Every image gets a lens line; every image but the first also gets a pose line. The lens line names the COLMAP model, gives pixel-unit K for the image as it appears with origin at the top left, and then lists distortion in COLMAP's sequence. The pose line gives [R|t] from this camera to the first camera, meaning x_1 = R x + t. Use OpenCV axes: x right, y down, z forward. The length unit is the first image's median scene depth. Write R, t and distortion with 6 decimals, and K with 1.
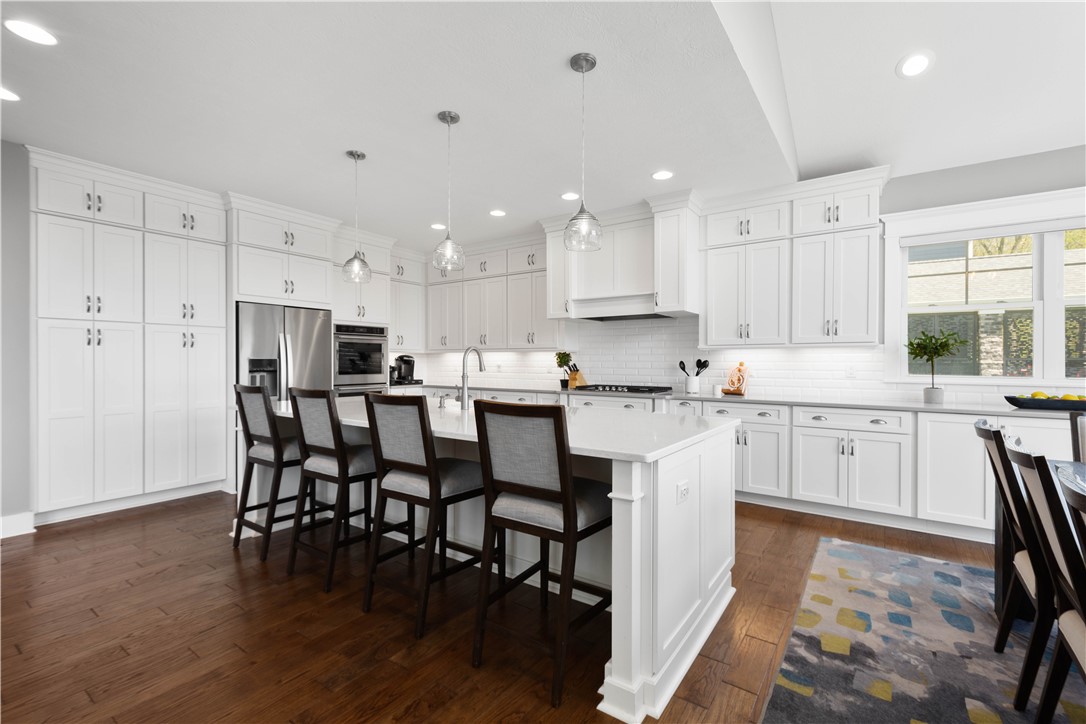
lens RADIAL K [[484.4, 0, 546.5], [0, 484.4, 361.4], [0, 0, 1]] dist [0.007399, 0.000266]
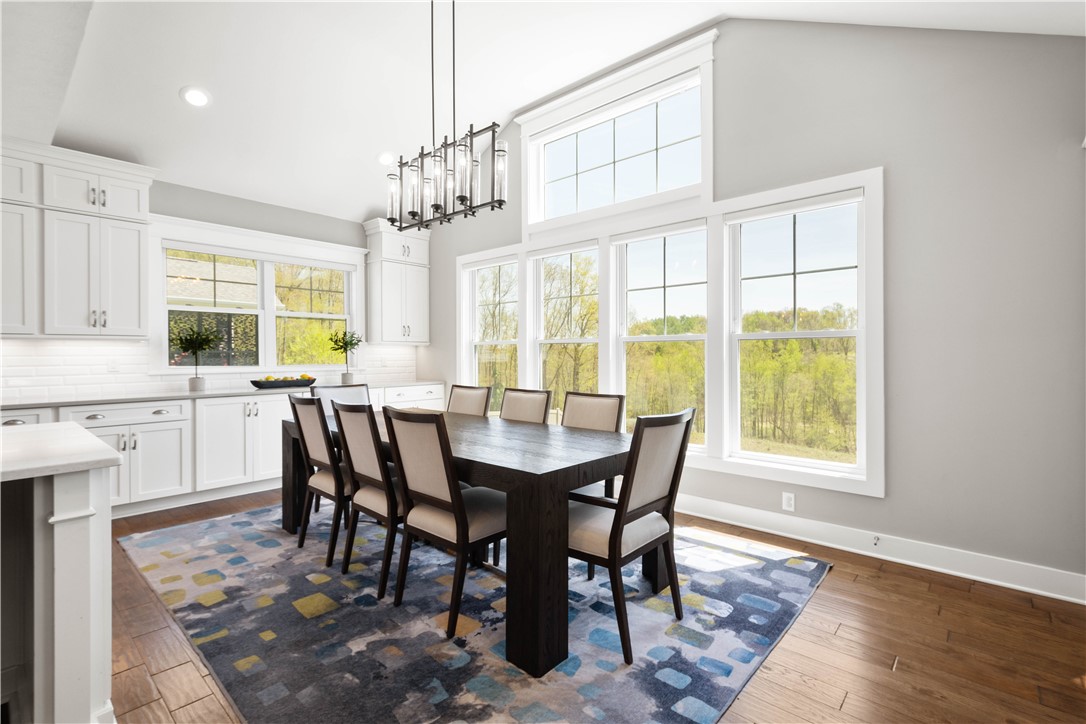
lens RADIAL K [[484.4, 0, 554.1], [0, 484.4, 354.4], [0, 0, 1]] dist [0.007399, 0.000266]
pose [[0.111851, -0.003660, 0.993718, -0.249845], [0.005584, 0.999980, 0.003055, 0.000189], [-0.993709, 0.005207, 0.111869, 0.029435]]
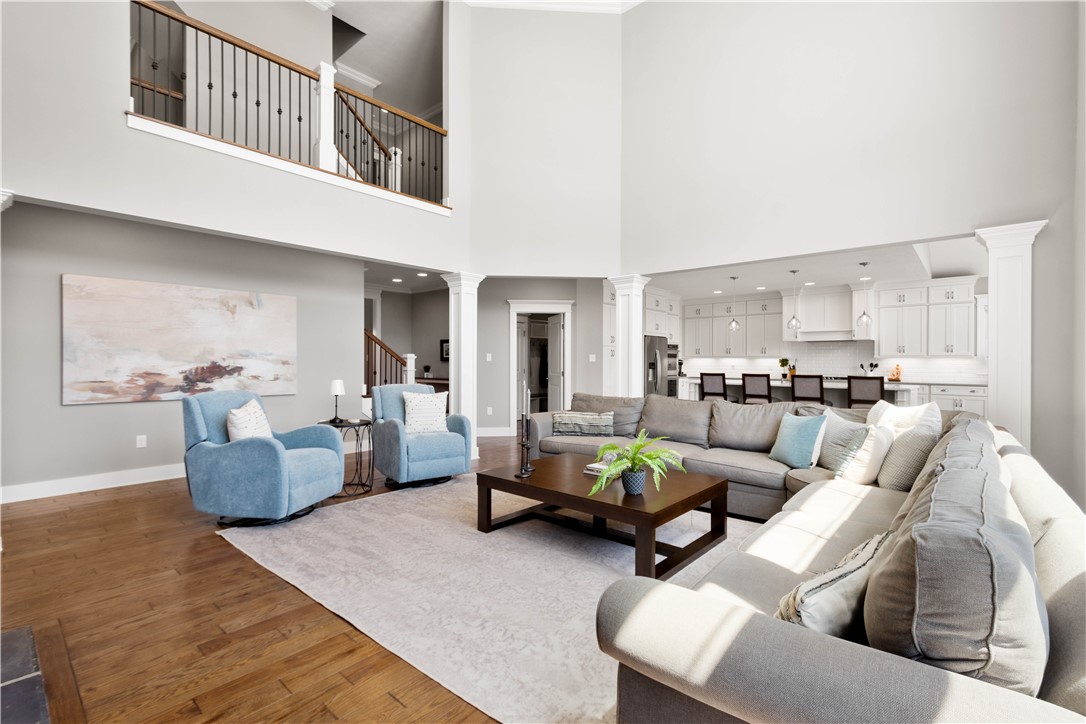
lens RADIAL K [[484.4, 0, 549.8], [0, 484.4, 359.7], [0, 0, 1]] dist [0.007399, 0.000266]
pose [[0.993828, 0.002358, -0.110907, -0.929291], [-0.002802, 0.999989, -0.003848, -0.007896], [0.110897, 0.004135, 0.993823, -1.328700]]
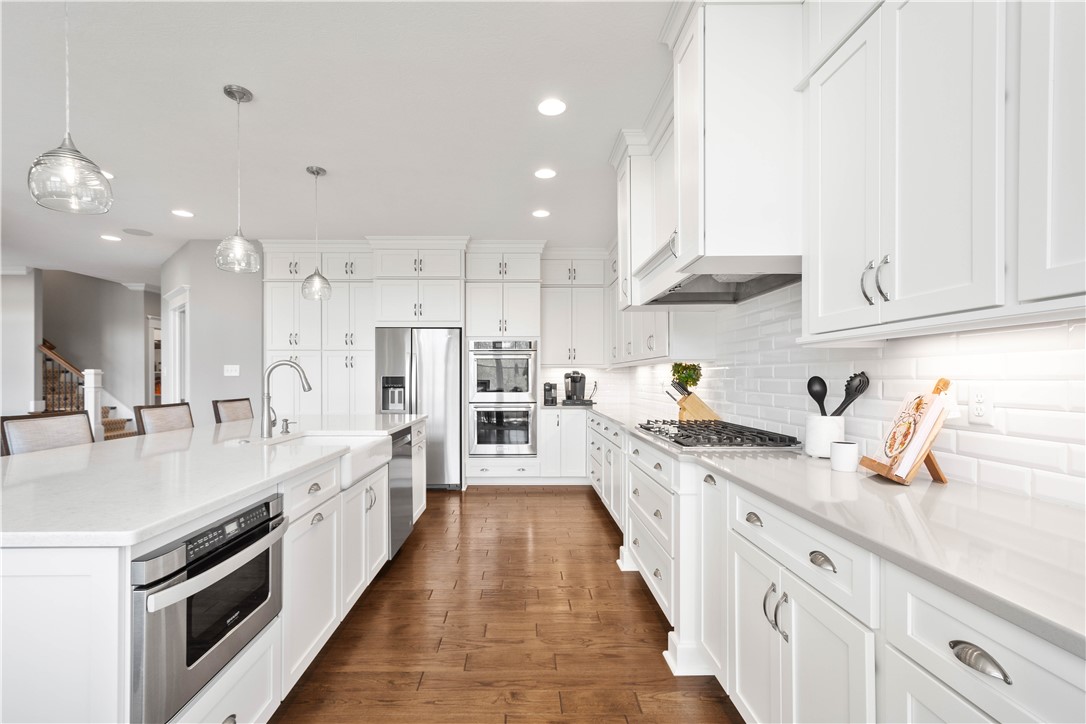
lens RADIAL K [[484.4, 0, 535.4], [0, 484.4, 369.1], [0, 0, 1]] dist [0.007399, 0.000266]
pose [[0.591398, -0.016130, -0.806219, 0.602948], [0.002485, 0.999832, -0.018181, -0.001552], [0.806376, 0.008749, 0.591338, 0.703855]]
